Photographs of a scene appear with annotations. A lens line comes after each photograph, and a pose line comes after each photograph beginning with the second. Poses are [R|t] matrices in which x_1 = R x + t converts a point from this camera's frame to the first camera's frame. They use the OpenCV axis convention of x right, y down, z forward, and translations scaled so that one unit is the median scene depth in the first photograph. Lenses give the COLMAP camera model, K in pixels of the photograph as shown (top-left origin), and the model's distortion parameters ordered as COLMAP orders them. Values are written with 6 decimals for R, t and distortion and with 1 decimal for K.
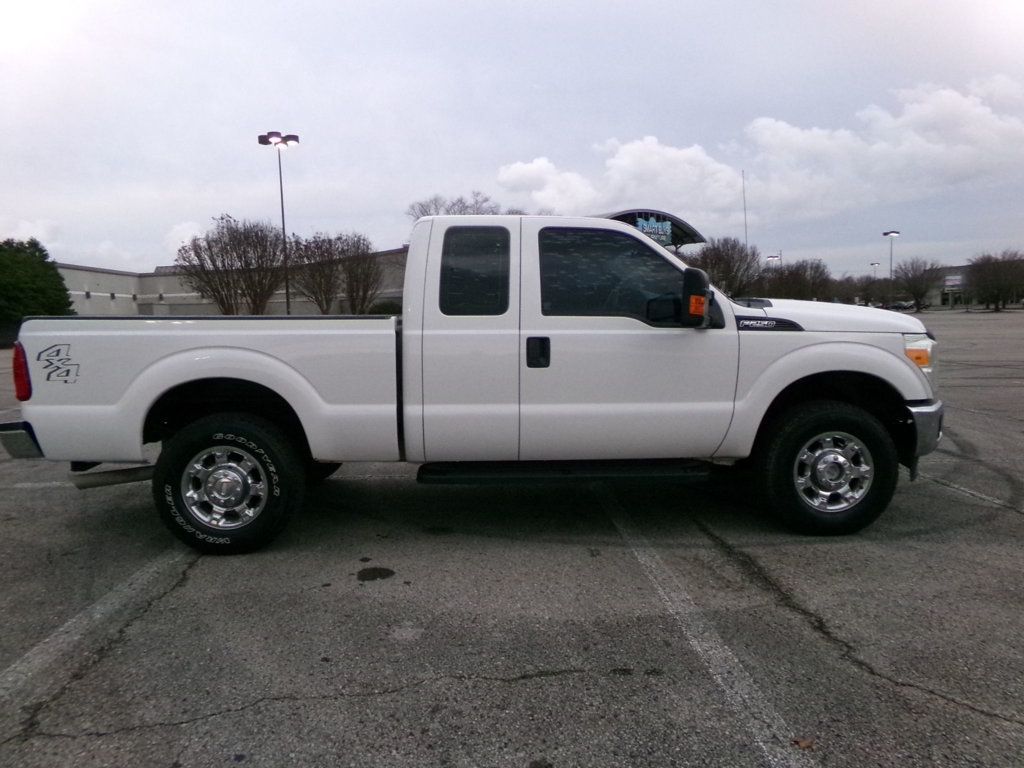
lens RADIAL K [[692.7, 0, 502.8], [0, 692.7, 379.7], [0, 0, 1]] dist [-0.002201, 0.027499]
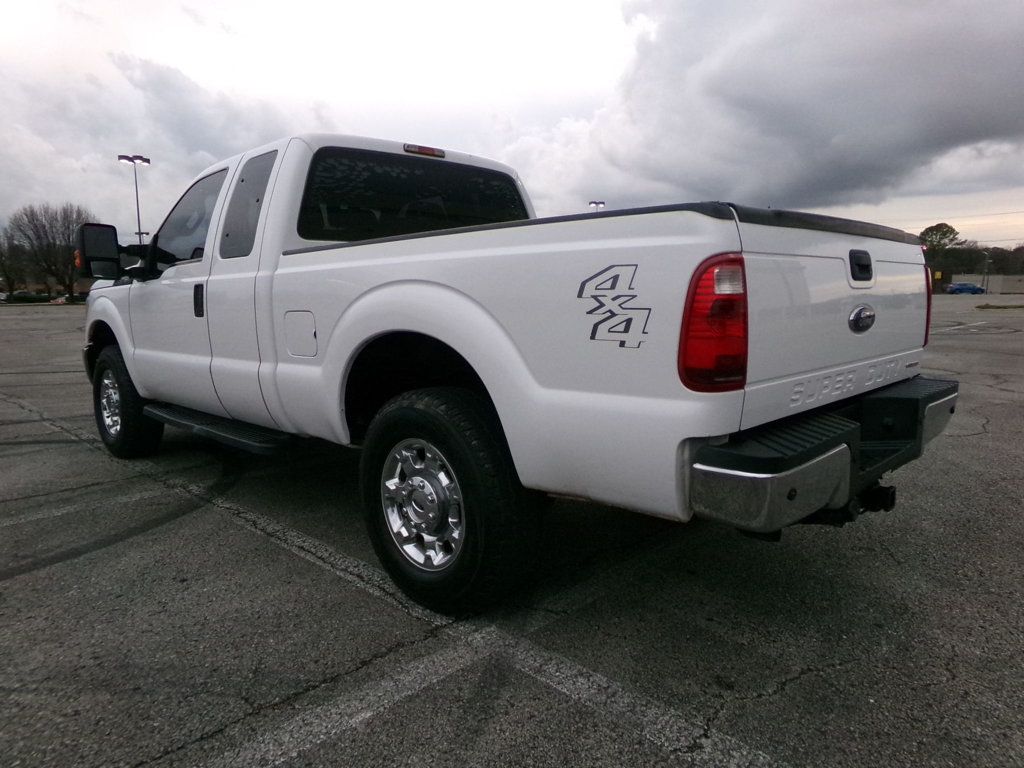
lens RADIAL K [[692.7, 0, 513.3], [0, 692.7, 381.5], [0, 0, 1]] dist [-0.002201, 0.027499]
pose [[-0.675506, -0.073995, 0.733632, -0.959797], [0.096854, 0.977427, 0.187765, -0.117465], [-0.730966, 0.197892, -0.653091, 1.851746]]
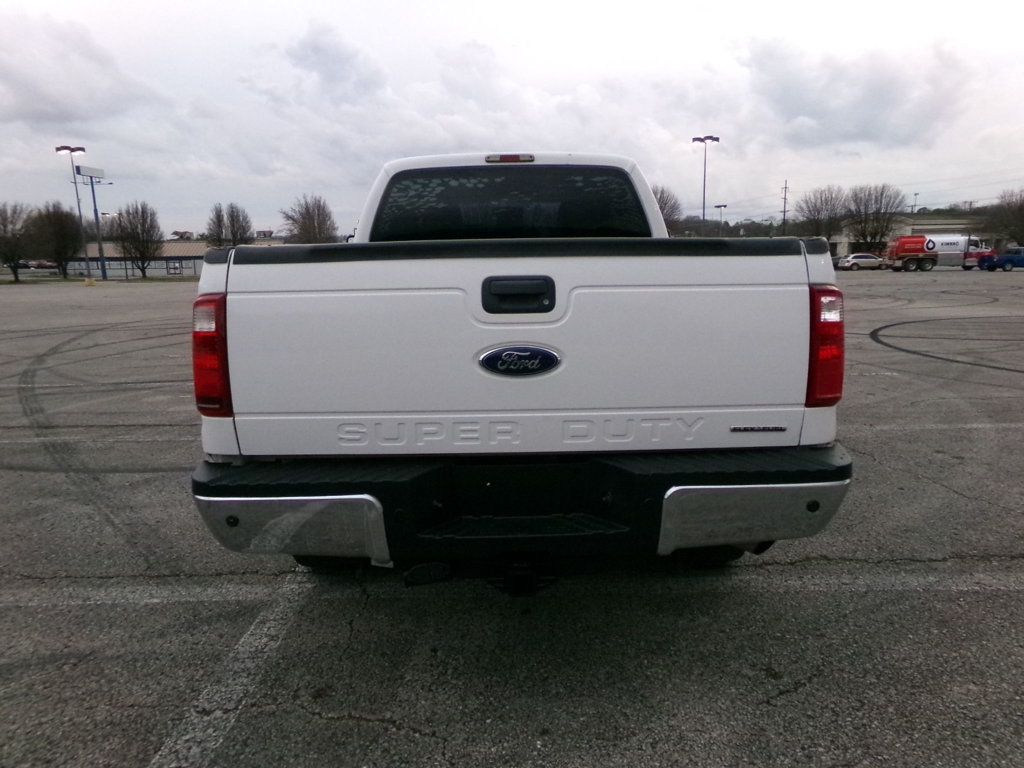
lens RADIAL K [[692.7, 0, 515.3], [0, 692.7, 391.4], [0, 0, 1]] dist [-0.002201, 0.027499]
pose [[0.038030, -0.164139, 0.985704, -1.206198], [0.115220, 0.980559, 0.158837, -0.086709], [-0.992612, 0.107532, 0.056203, 1.214550]]
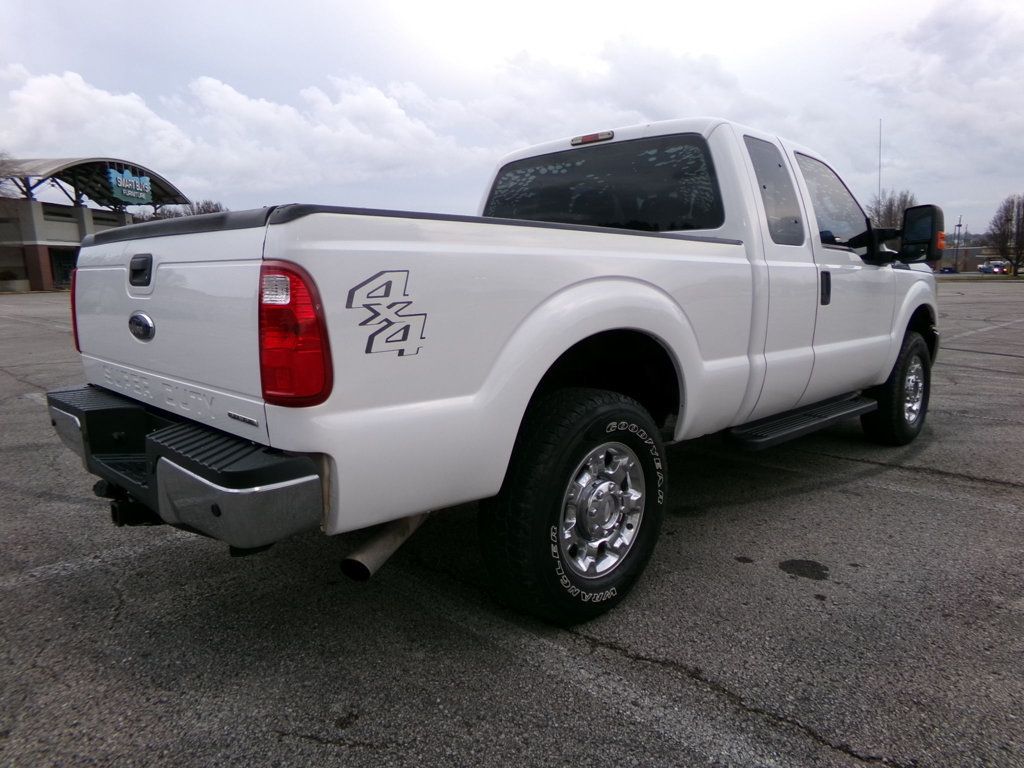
lens RADIAL K [[692.7, 0, 515.0], [0, 692.7, 387.7], [0, 0, 1]] dist [-0.002201, 0.027499]
pose [[0.735585, -0.098910, 0.670173, -0.882034], [0.062952, 0.994983, 0.077752, -0.005053], [-0.674501, -0.015004, 0.738122, 0.611766]]
